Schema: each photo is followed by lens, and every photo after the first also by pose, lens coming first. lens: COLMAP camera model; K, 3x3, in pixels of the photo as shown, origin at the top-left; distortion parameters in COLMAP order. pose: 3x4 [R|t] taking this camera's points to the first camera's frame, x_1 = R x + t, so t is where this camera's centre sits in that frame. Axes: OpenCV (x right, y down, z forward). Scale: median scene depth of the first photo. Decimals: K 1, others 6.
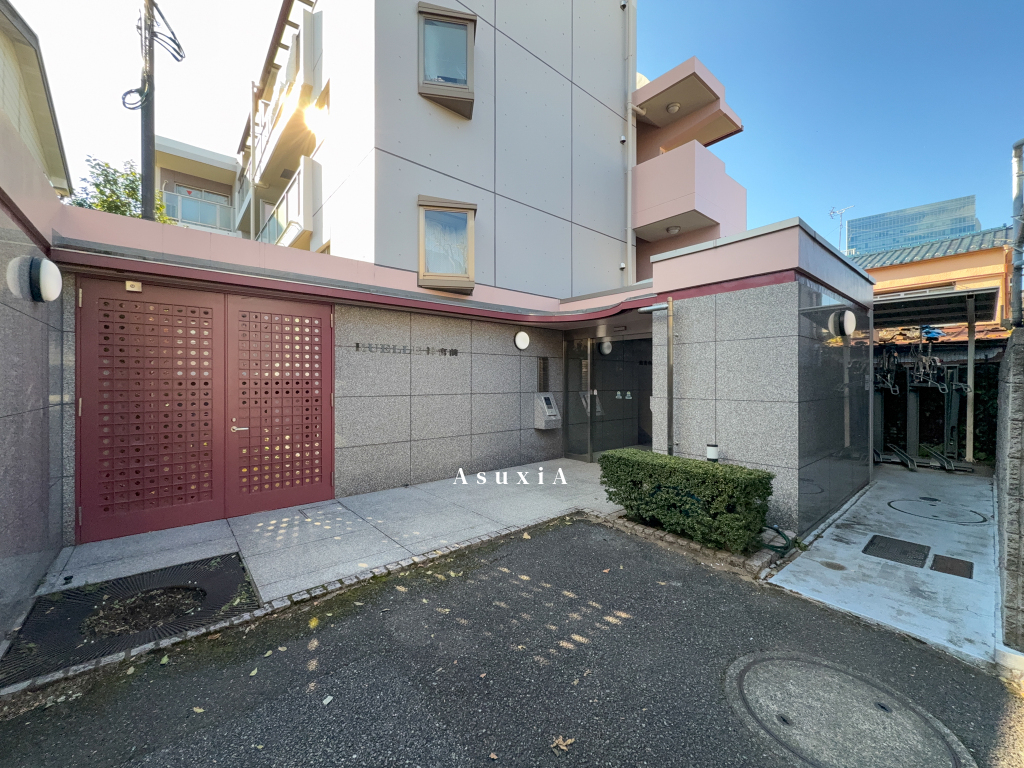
lens RADIAL K [[411.8, 0, 510.4], [0, 411.8, 382.5], [0, 0, 1]] dist [-0.001721, 0.000723]
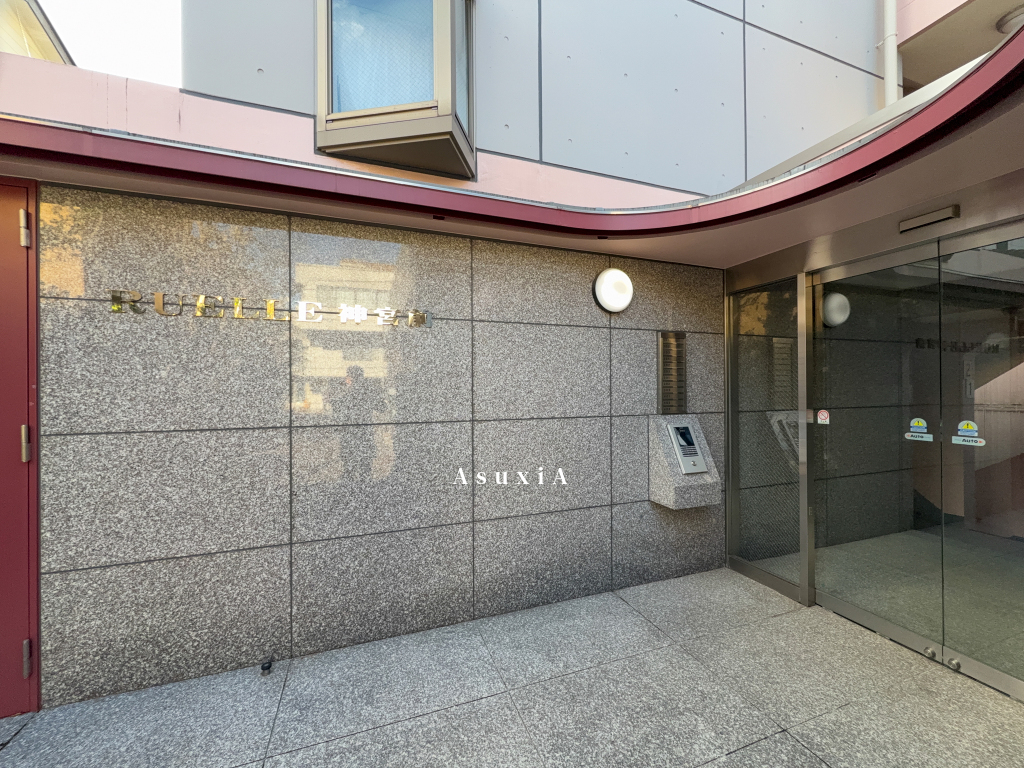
lens RADIAL K [[411.8, 0, 510.4], [0, 411.8, 382.5], [0, 0, 1]] dist [-0.001721, 0.000723]
pose [[0.939889, -0.007839, -0.341391, 0.077298], [0.003362, 0.999900, -0.013705, -0.004213], [0.341465, 0.011733, 0.939821, 0.626538]]
